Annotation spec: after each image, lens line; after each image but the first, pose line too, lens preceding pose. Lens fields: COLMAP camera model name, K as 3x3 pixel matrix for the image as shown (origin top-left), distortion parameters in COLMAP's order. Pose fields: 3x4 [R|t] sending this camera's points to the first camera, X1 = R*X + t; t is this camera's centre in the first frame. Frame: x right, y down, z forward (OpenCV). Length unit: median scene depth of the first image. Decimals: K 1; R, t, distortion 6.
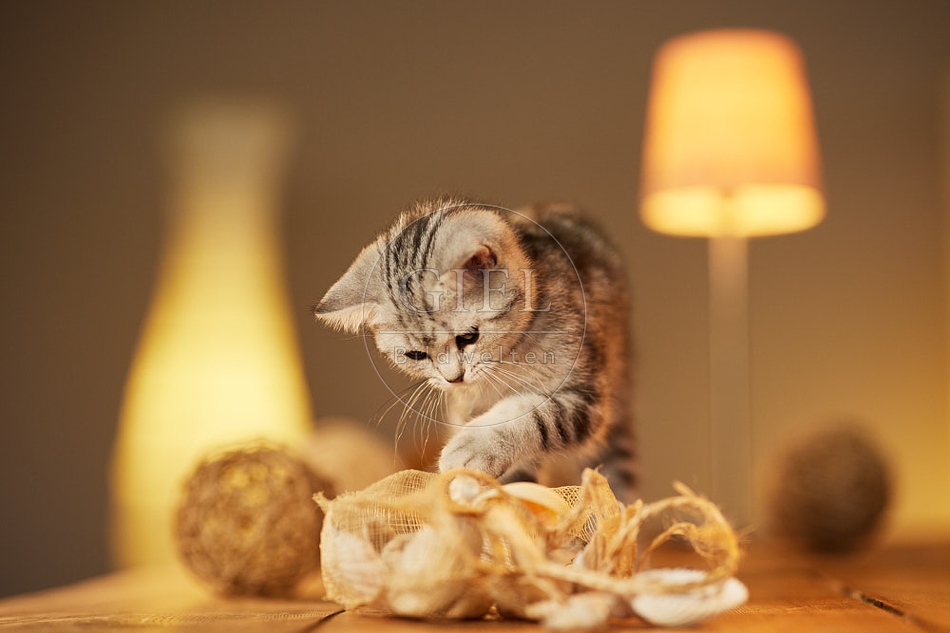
lens RADIAL K [[2393.1, 0, 475.0], [0, 2393.1, 316.5], [0, 0, 1]] dist [0.300484, 0.455477]
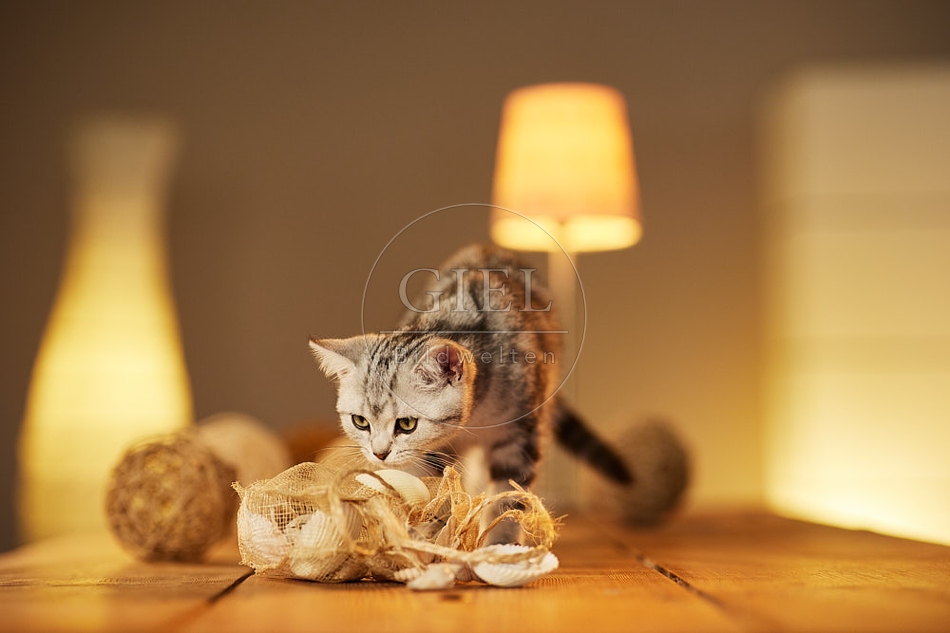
lens RADIAL K [[2393.1, 0, 475.0], [0, 2393.1, 316.5], [0, 0, 1]] dist [0.300484, 0.455477]
pose [[0.997941, 0.014587, 0.062456, -0.017899], [-0.015695, 0.999727, 0.017289, -0.040990], [-0.062187, -0.018234, 0.997898, -0.302246]]
